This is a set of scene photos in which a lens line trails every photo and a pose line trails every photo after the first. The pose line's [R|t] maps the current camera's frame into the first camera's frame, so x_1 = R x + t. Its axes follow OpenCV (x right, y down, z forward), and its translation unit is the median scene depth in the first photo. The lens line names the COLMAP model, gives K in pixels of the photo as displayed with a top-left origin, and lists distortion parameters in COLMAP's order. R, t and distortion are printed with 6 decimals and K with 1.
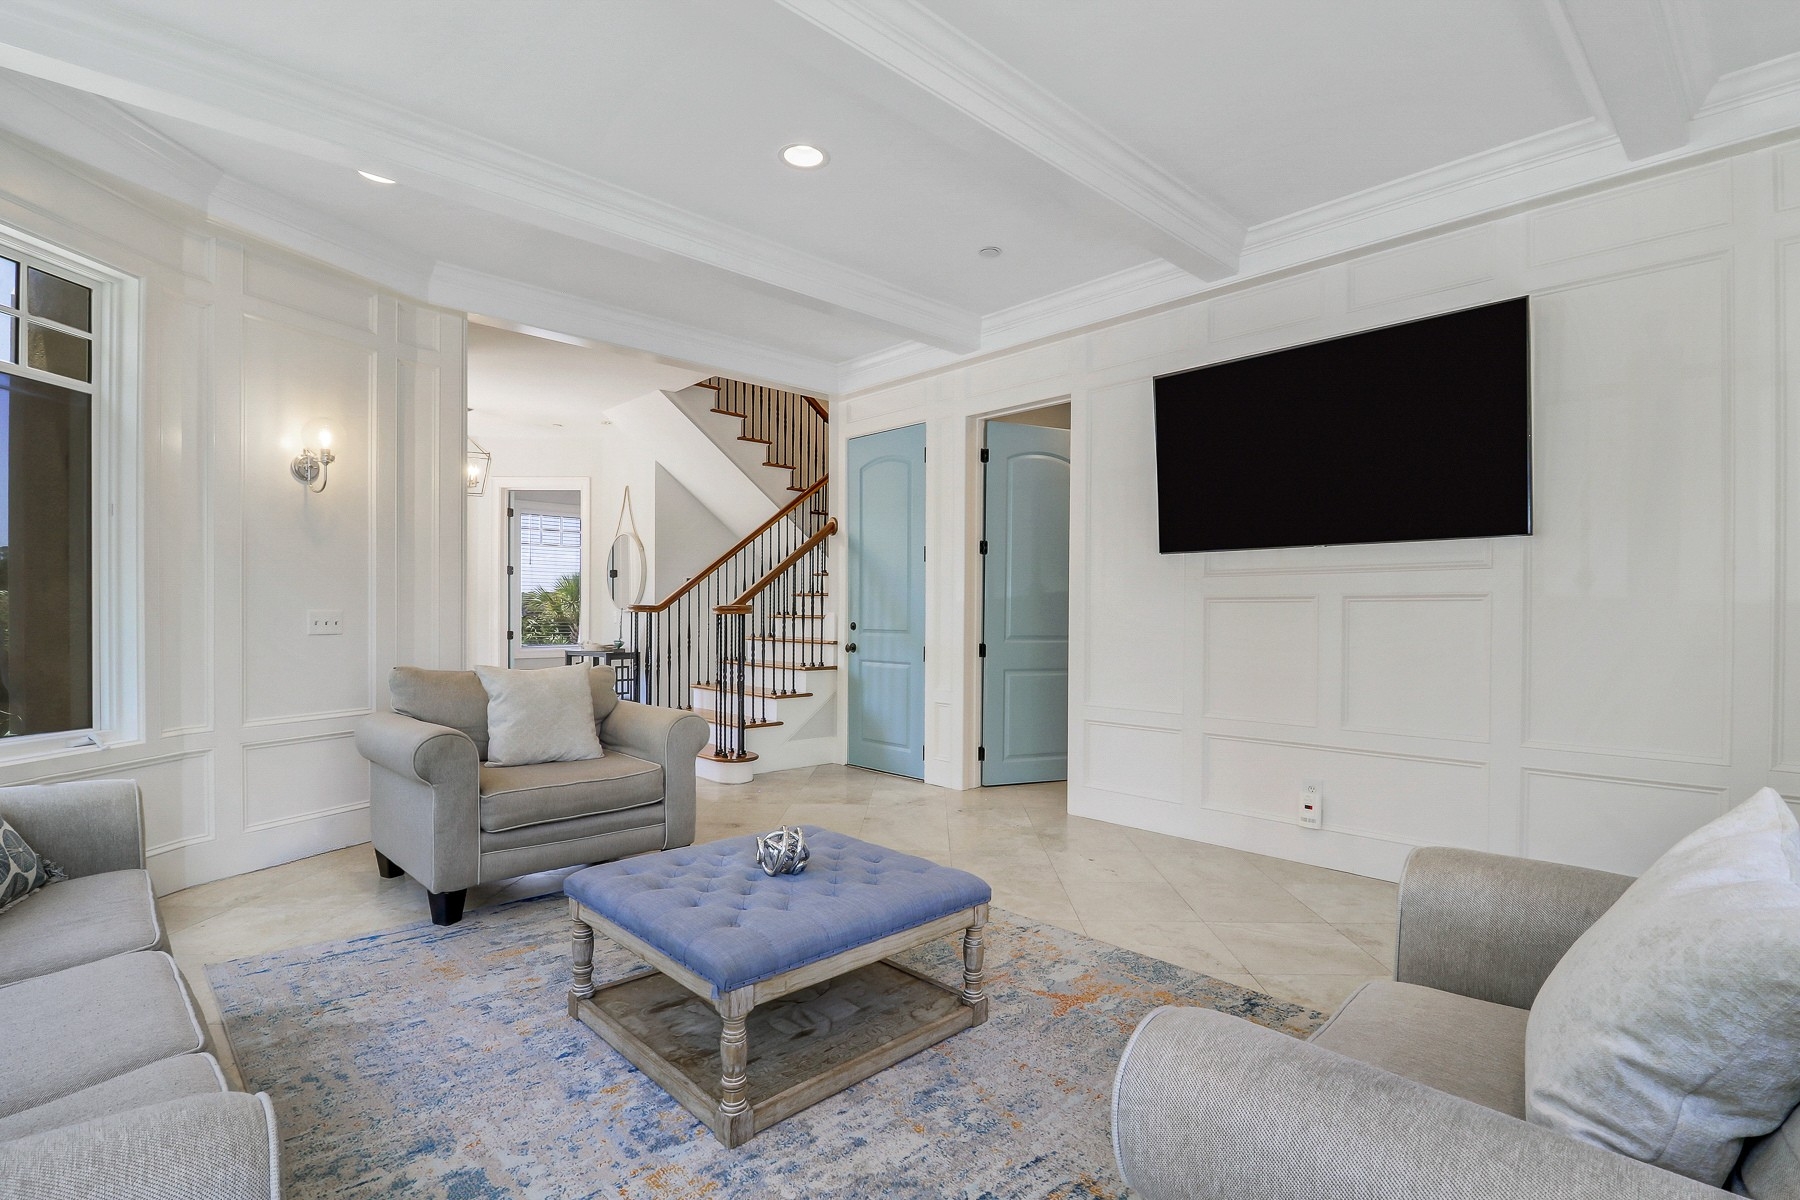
lens RADIAL K [[843.1, 0, 900.0], [0, 843.1, 600.0], [0, 0, 1]] dist [-0.002666, -0.008385]
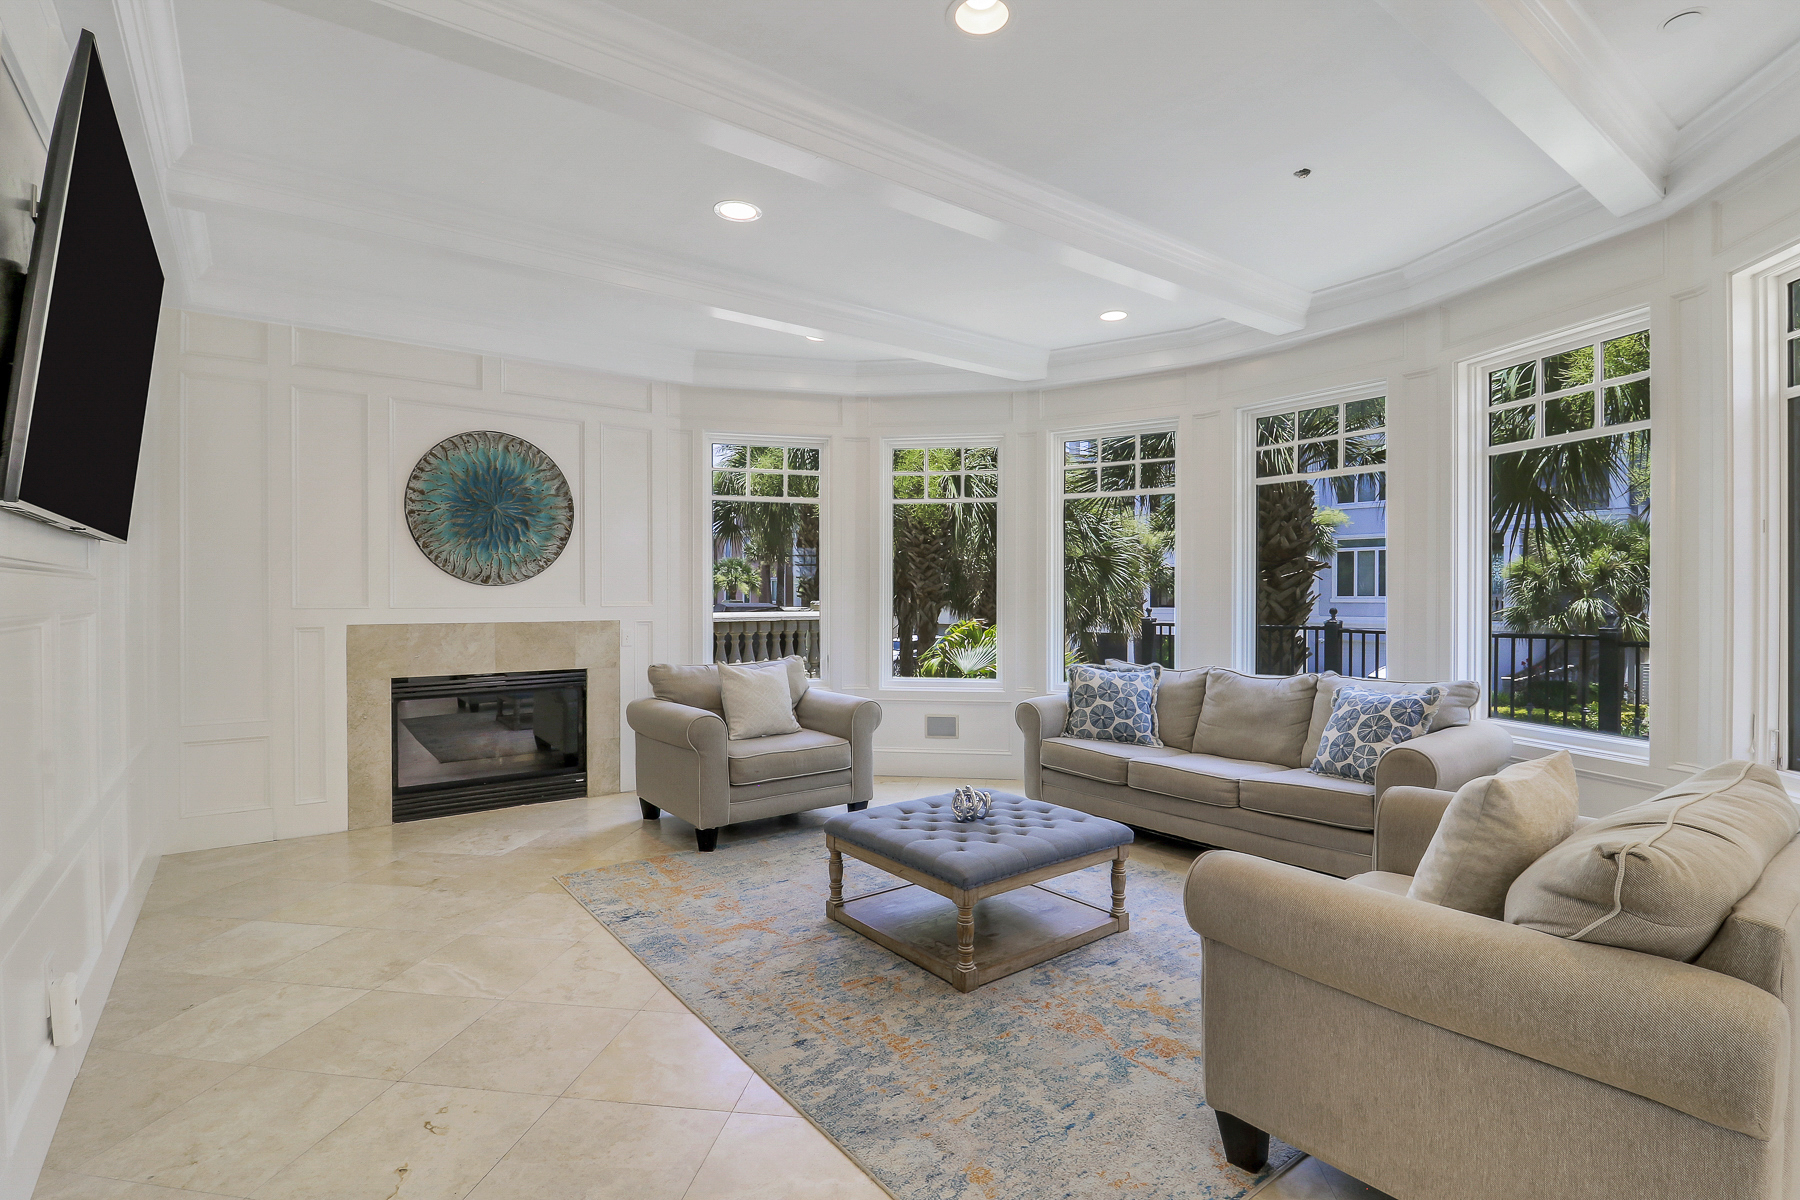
lens RADIAL K [[854.0, 0, 913.1], [0, 854.0, 600.2], [0, 0, 1]] dist [-0.003790, -0.001060]
pose [[-0.994739, -0.006717, 0.102218, -0.165657], [-0.007731, 0.999925, -0.009529, -0.021435], [-0.102146, -0.010269, -0.994716, 2.165541]]
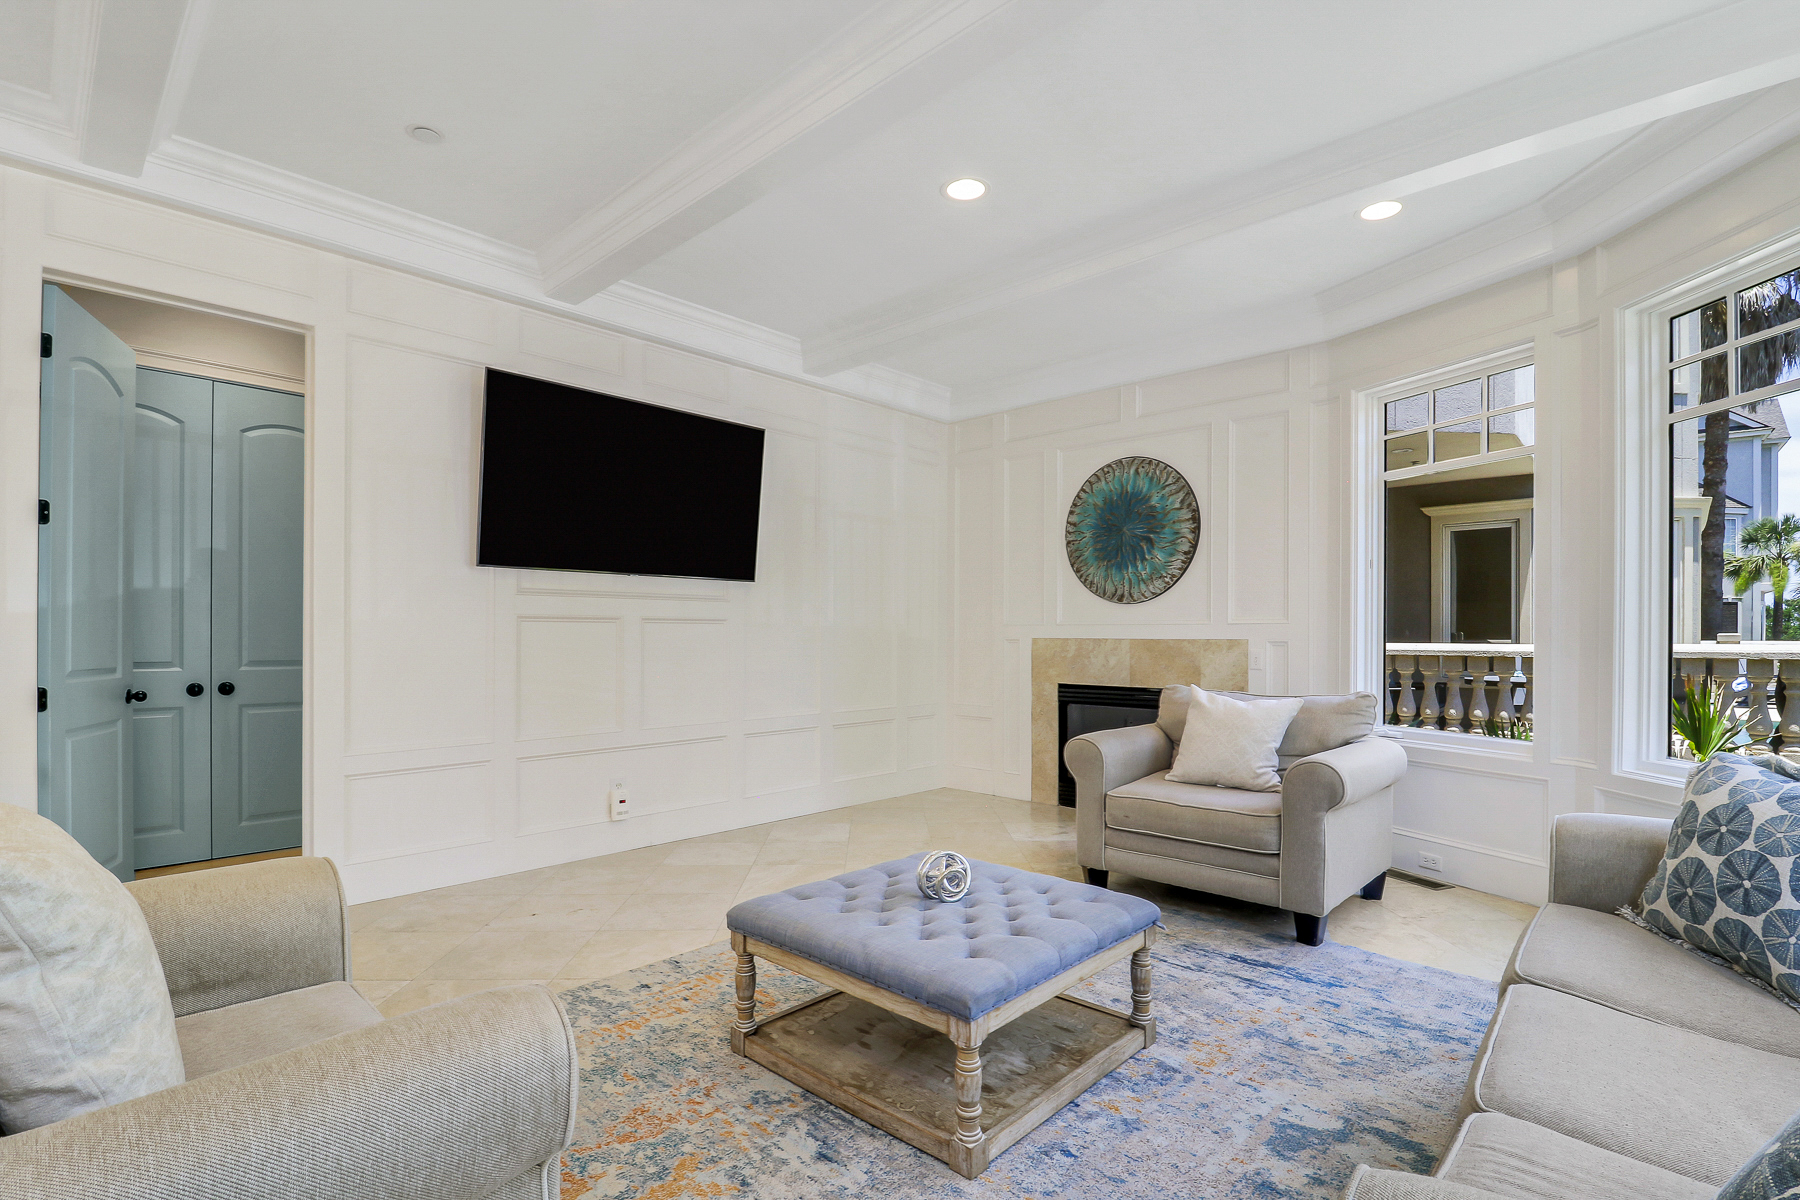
lens RADIAL K [[853.7, 0, 902.8], [0, 853.7, 631.3], [0, 0, 1]] dist [0.000401, -0.016943]
pose [[-0.059805, -0.002527, 0.998207, -1.021075], [-0.019137, 0.999816, 0.001385, 0.007604], [-0.998027, -0.019019, -0.059842, 1.000237]]
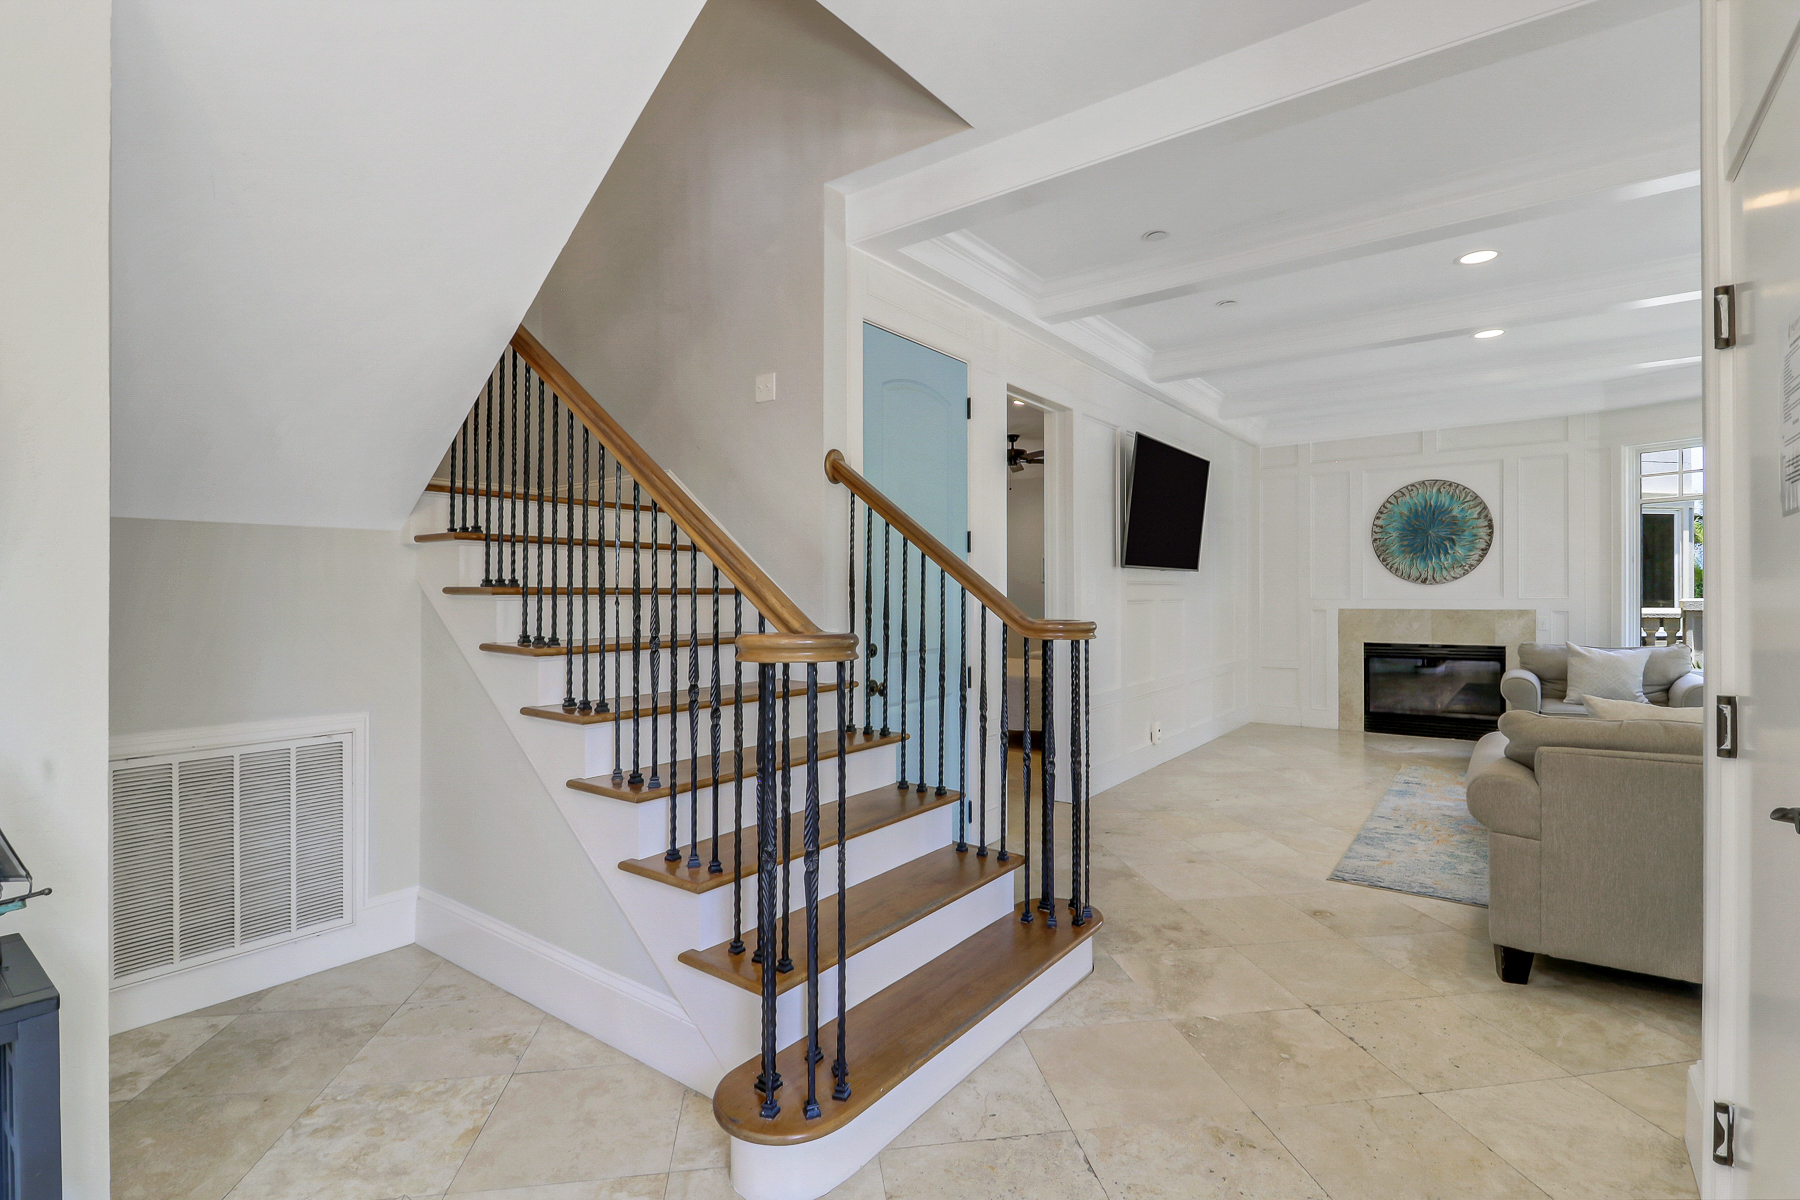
lens RADIAL K [[843.1, 0, 900.0], [0, 843.1, 600.0], [0, 0, 1]] dist [-0.002666, -0.008385]
pose [[-0.167484, -0.010596, 0.985818, -1.500142], [-0.011185, 0.999898, 0.008847, -0.018625], [-0.985811, -0.009545, -0.167585, 2.562212]]
